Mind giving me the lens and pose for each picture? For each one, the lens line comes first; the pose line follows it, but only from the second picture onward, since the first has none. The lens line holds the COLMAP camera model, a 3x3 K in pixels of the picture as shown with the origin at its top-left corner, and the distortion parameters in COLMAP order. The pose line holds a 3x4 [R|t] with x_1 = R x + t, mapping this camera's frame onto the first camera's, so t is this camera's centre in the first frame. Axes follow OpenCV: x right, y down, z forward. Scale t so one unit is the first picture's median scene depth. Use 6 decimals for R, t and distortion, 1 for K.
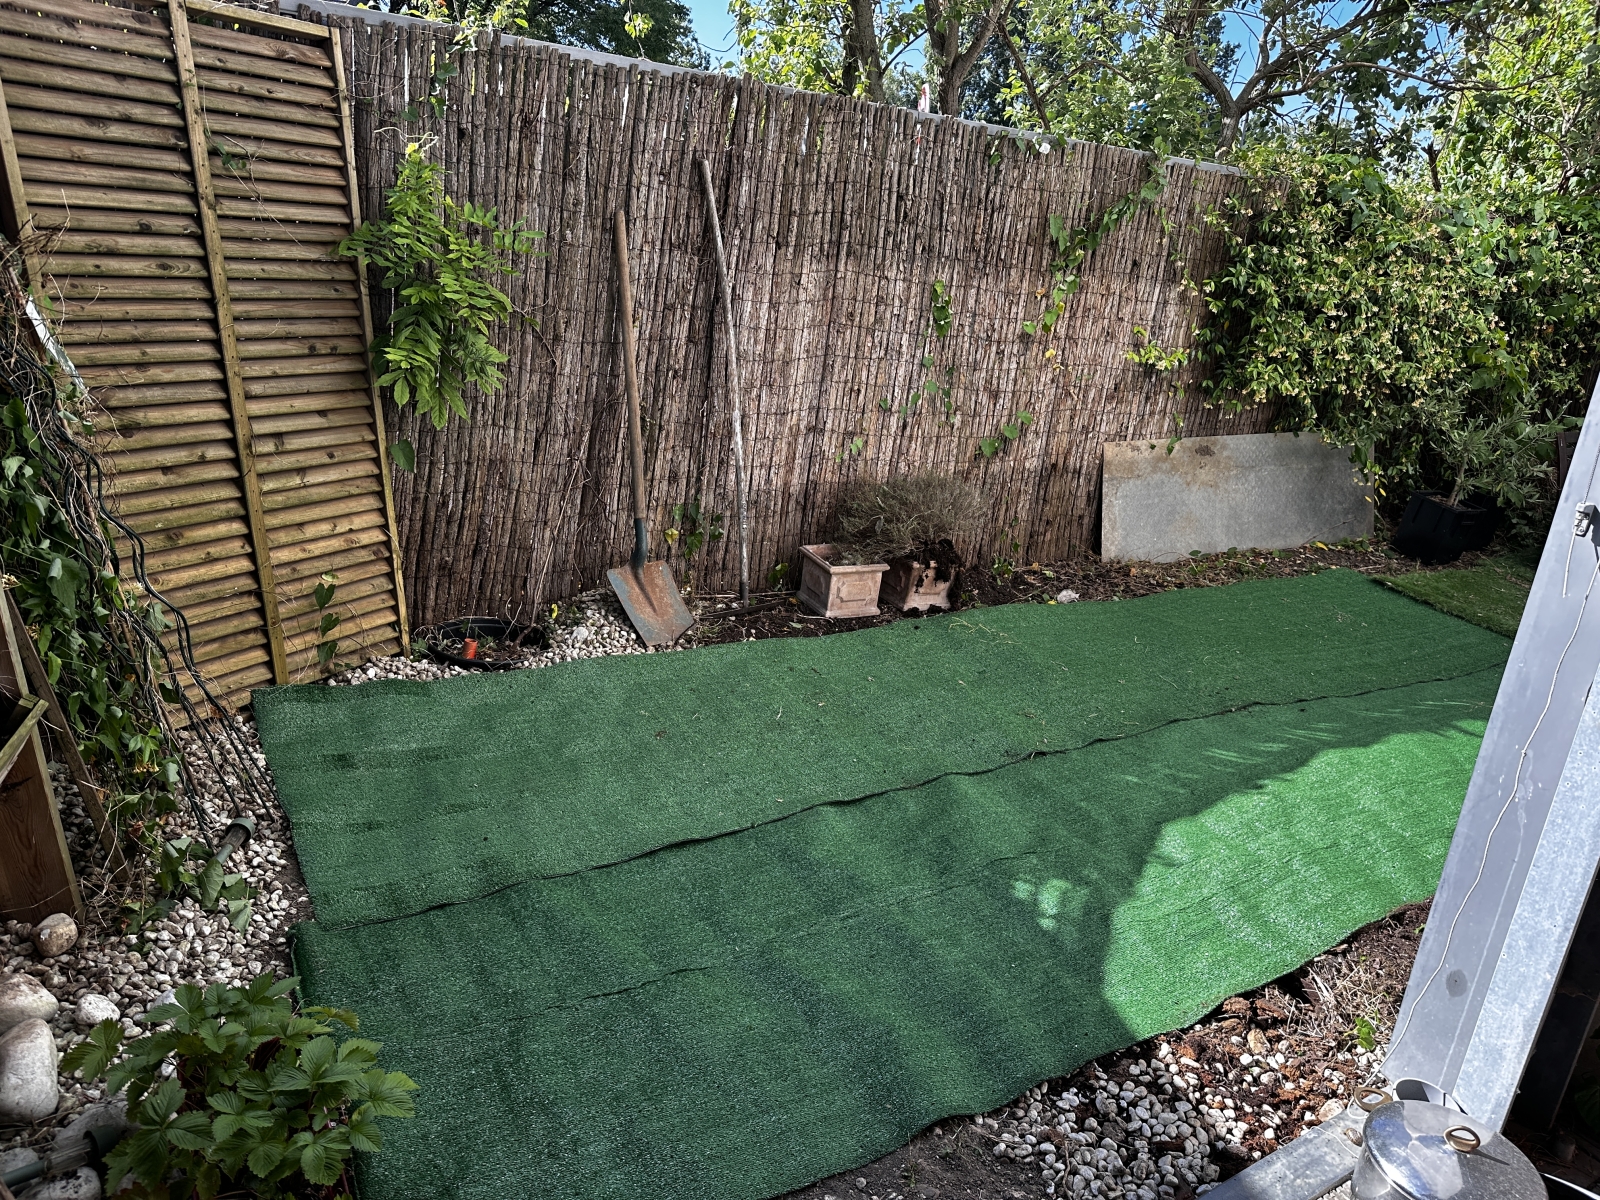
lens RADIAL K [[1118.2, 0, 794.1], [0, 1118.2, 606.8], [0, 0, 1]] dist [0.003263, -0.027996]
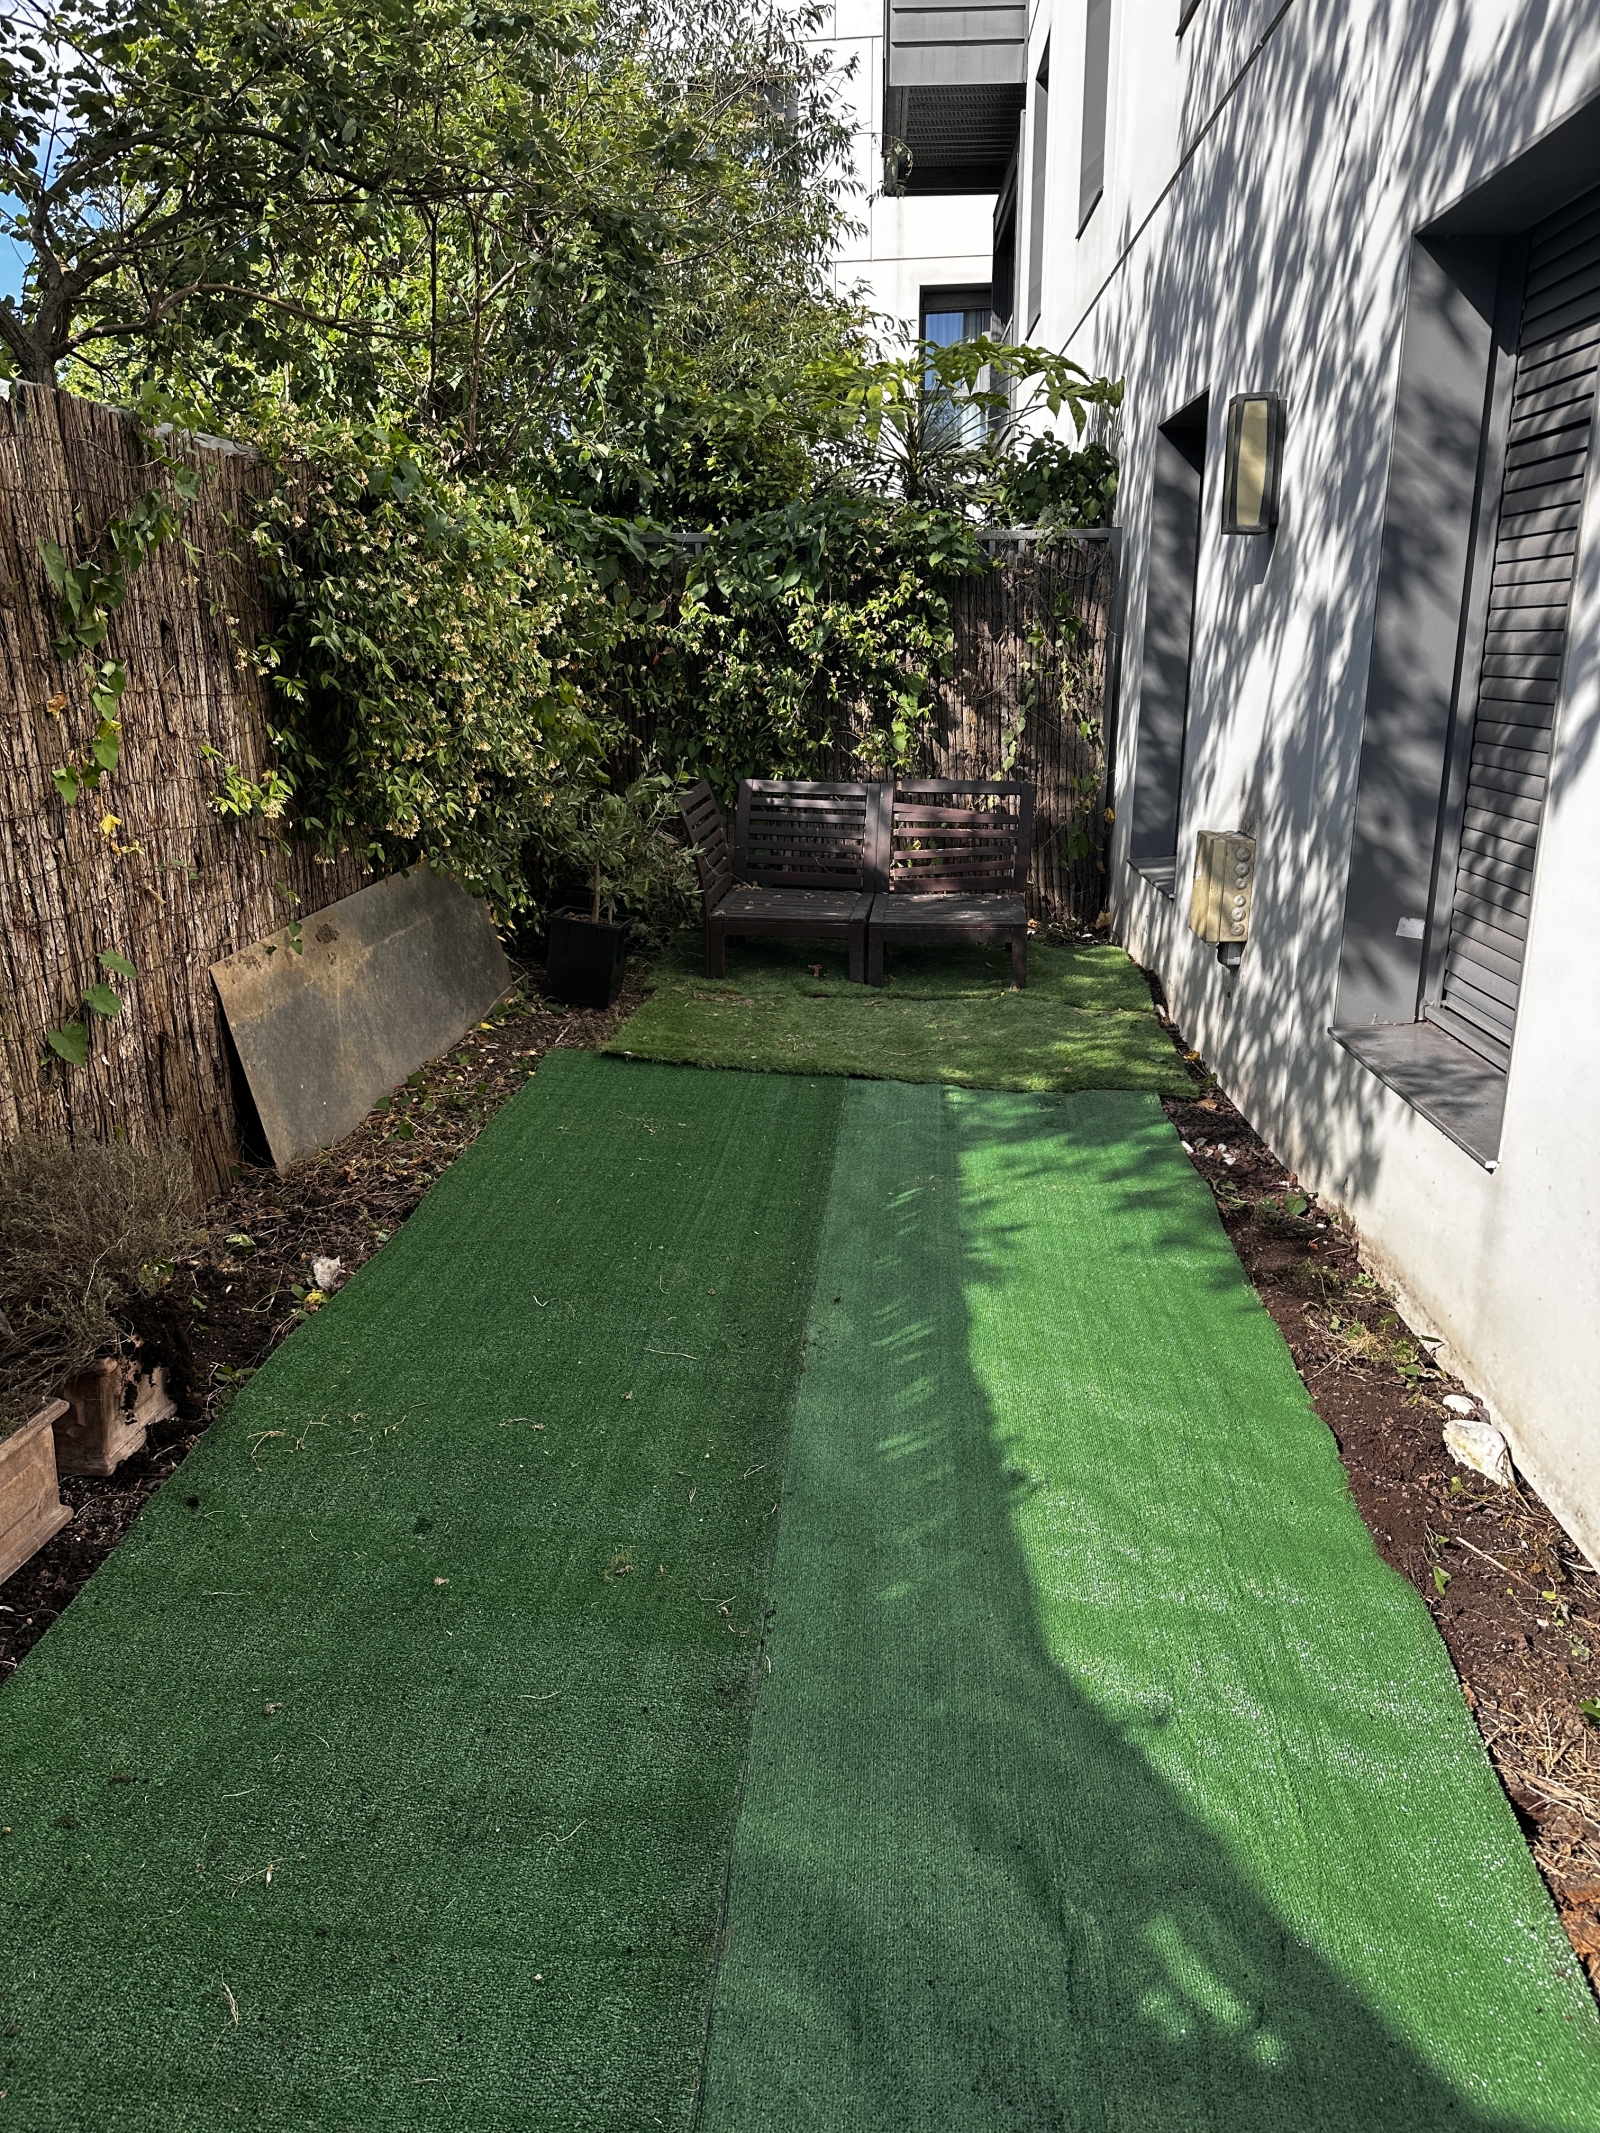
lens RADIAL K [[1490.7, 0, 804.0], [0, 1490.7, 1051.8], [0, 0, 1]] dist [0.003263, -0.027996]
pose [[0.578237, -0.300829, 0.758383, -0.116517], [0.311686, 0.940486, 0.135416, -0.127767], [-0.753985, 0.158075, 0.637588, 0.379299]]
